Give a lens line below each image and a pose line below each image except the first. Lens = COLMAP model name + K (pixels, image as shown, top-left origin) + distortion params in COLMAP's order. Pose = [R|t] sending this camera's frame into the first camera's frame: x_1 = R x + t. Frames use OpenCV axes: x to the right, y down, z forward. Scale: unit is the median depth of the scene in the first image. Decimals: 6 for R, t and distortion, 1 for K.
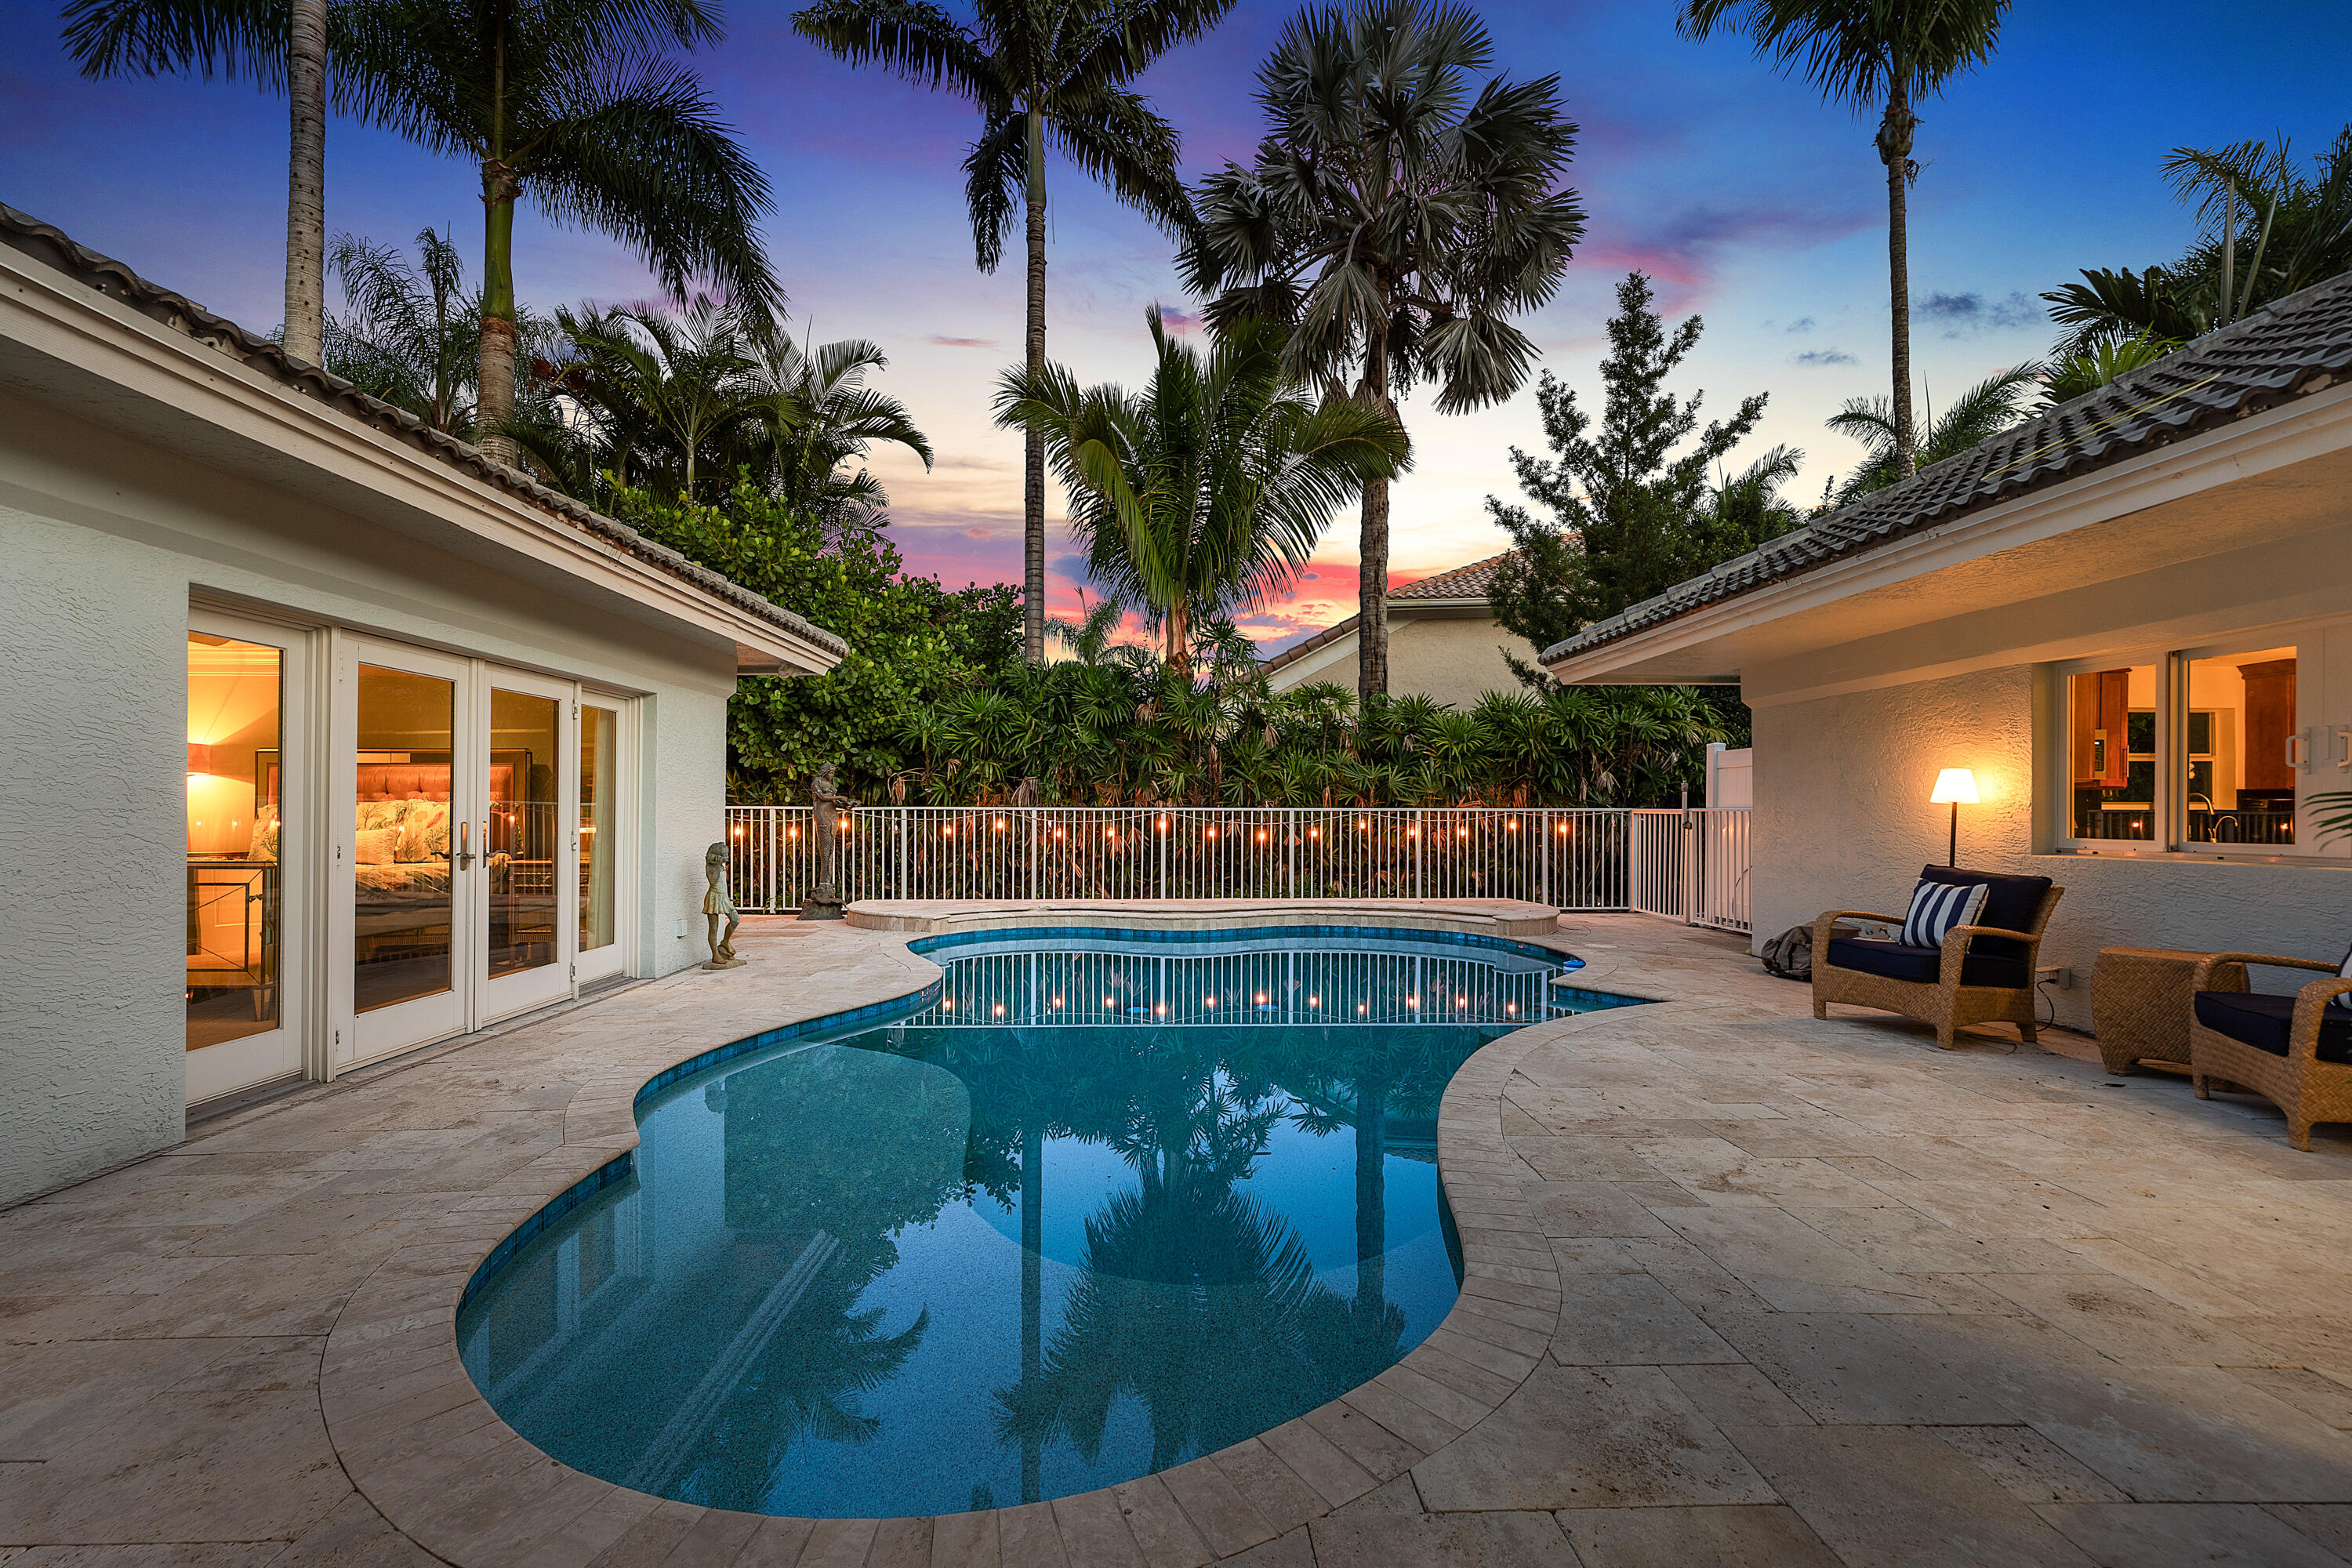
lens RADIAL K [[968.9, 0, 1149.9], [0, 968.9, 828.6], [0, 0, 1]] dist [-0.001678, -0.000191]
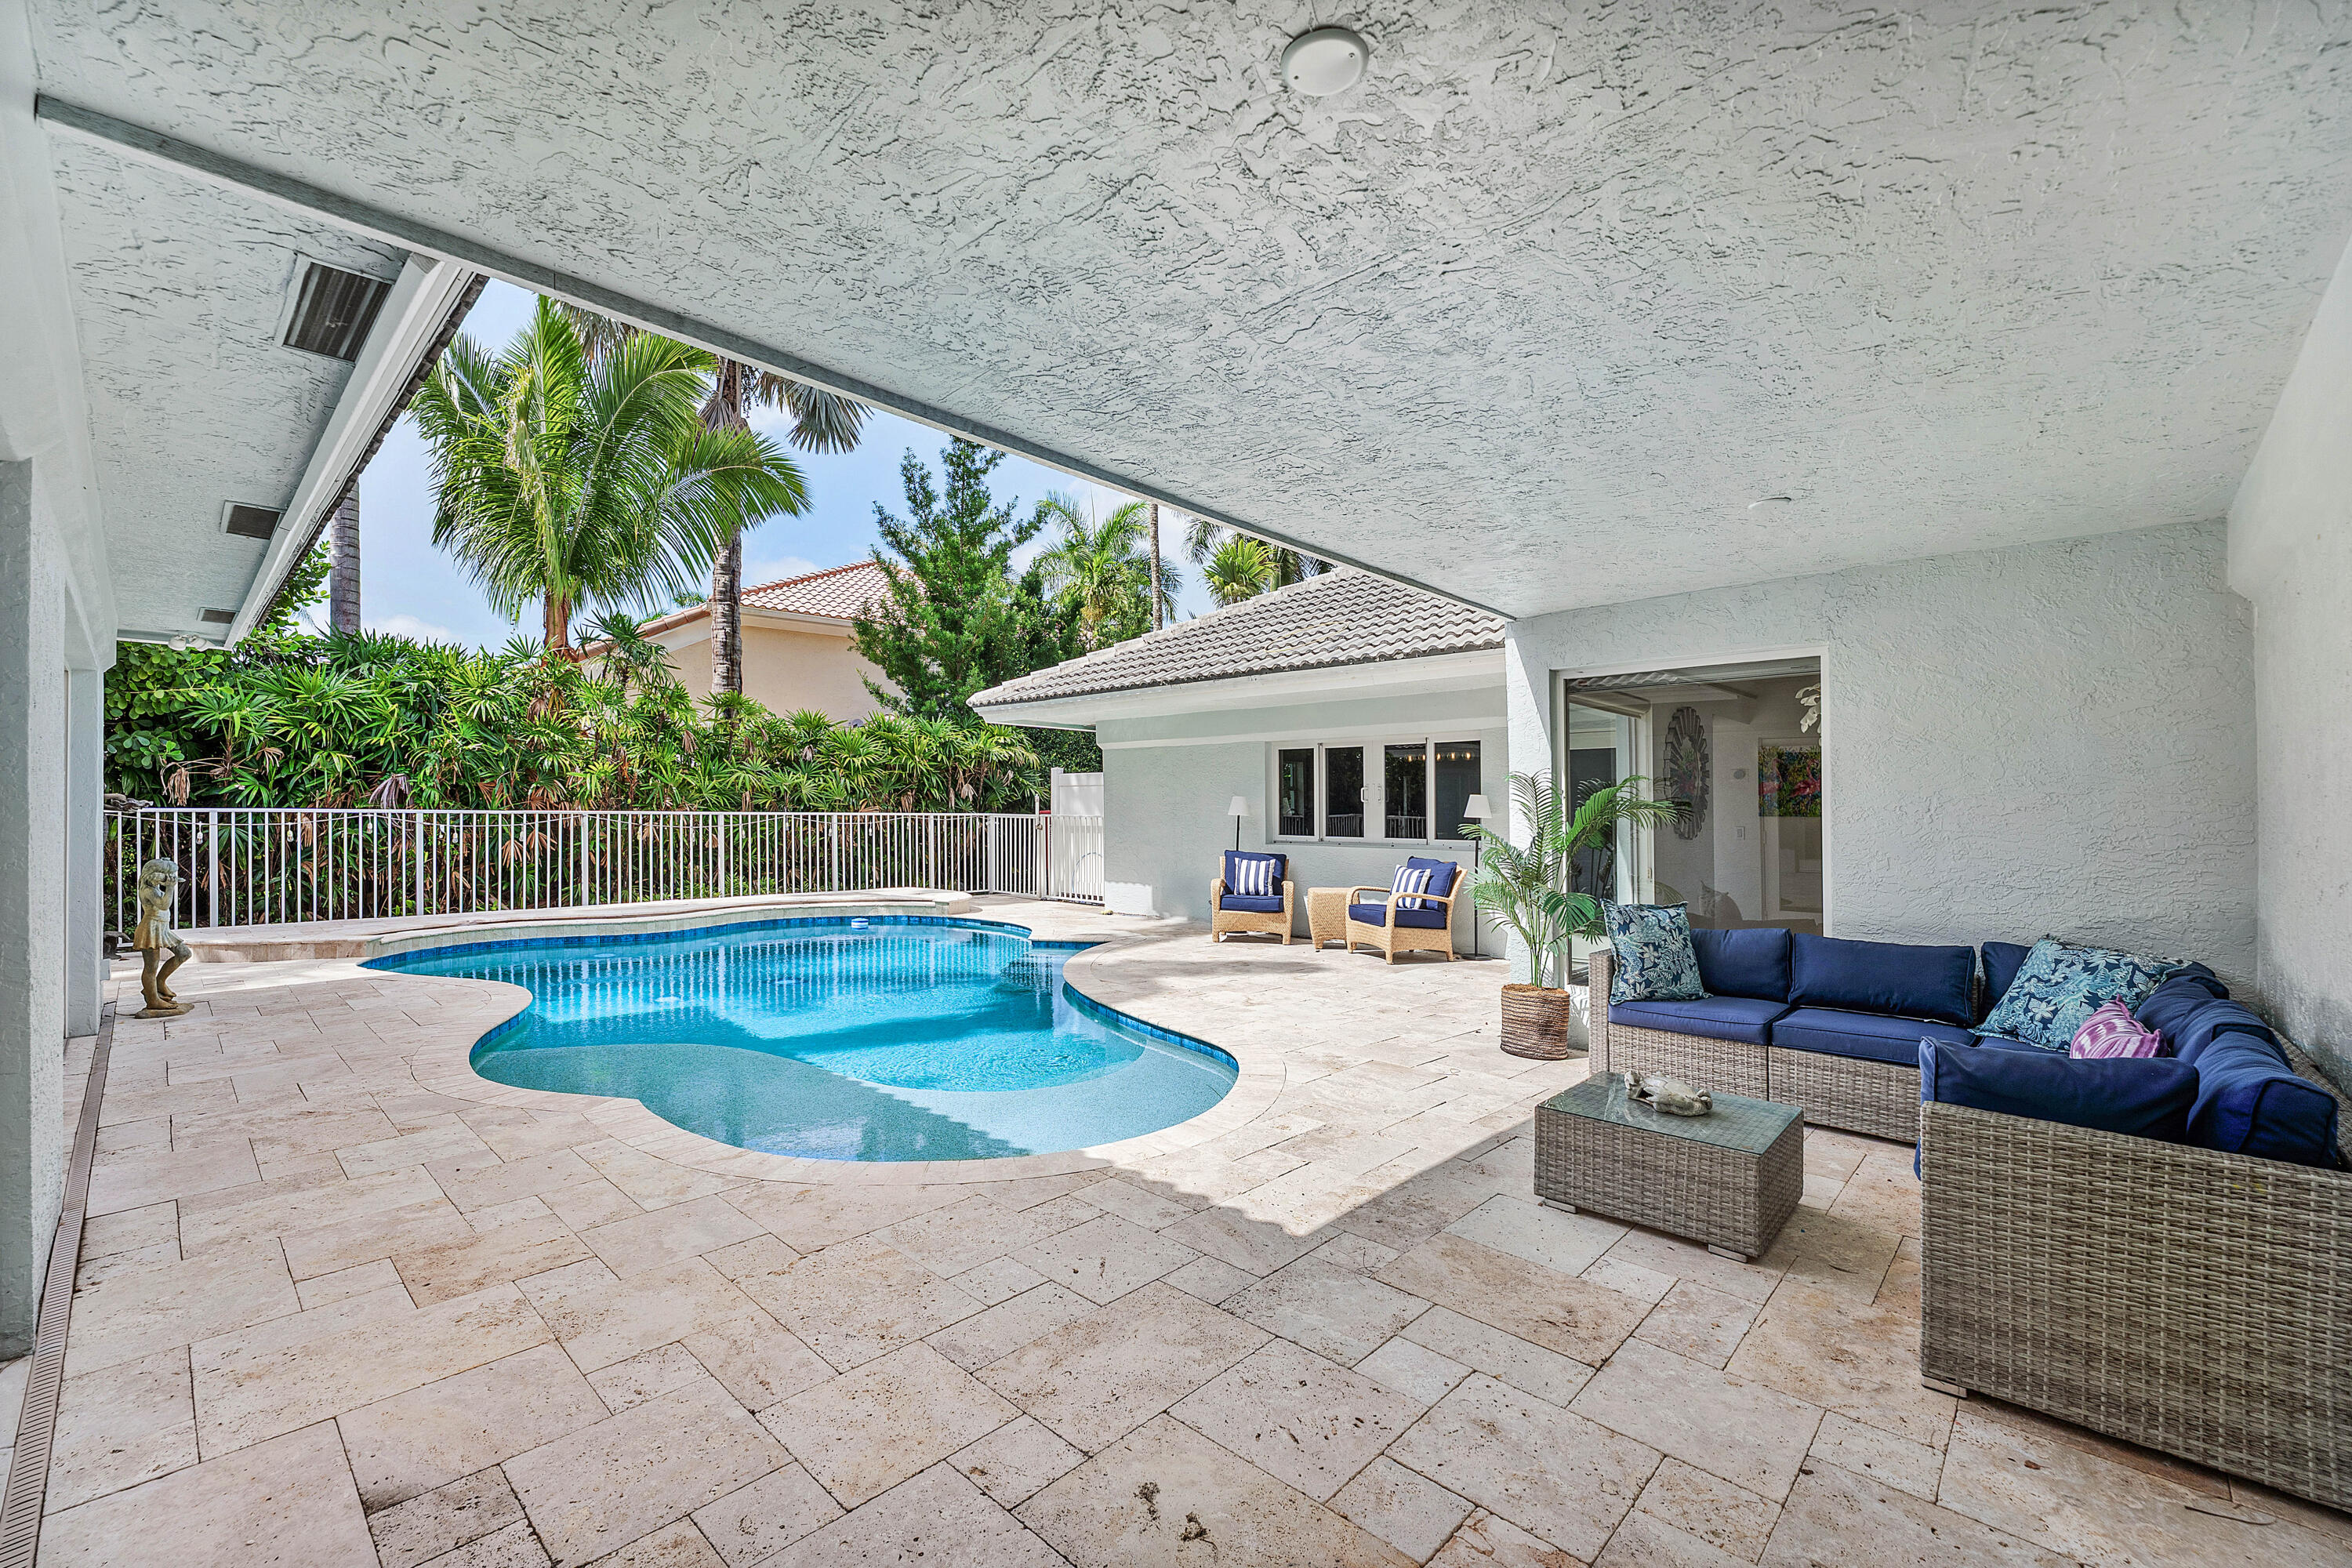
lens RADIAL K [[976.0, 0, 1155.1], [0, 976.0, 799.7], [0, 0, 1]] dist [-0.001206, -0.000838]
pose [[0.720201, 0.012722, 0.693649, -0.238725], [0.004644, 0.999721, -0.023158, -0.007301], [-0.693750, 0.019900, 0.719941, -0.091612]]
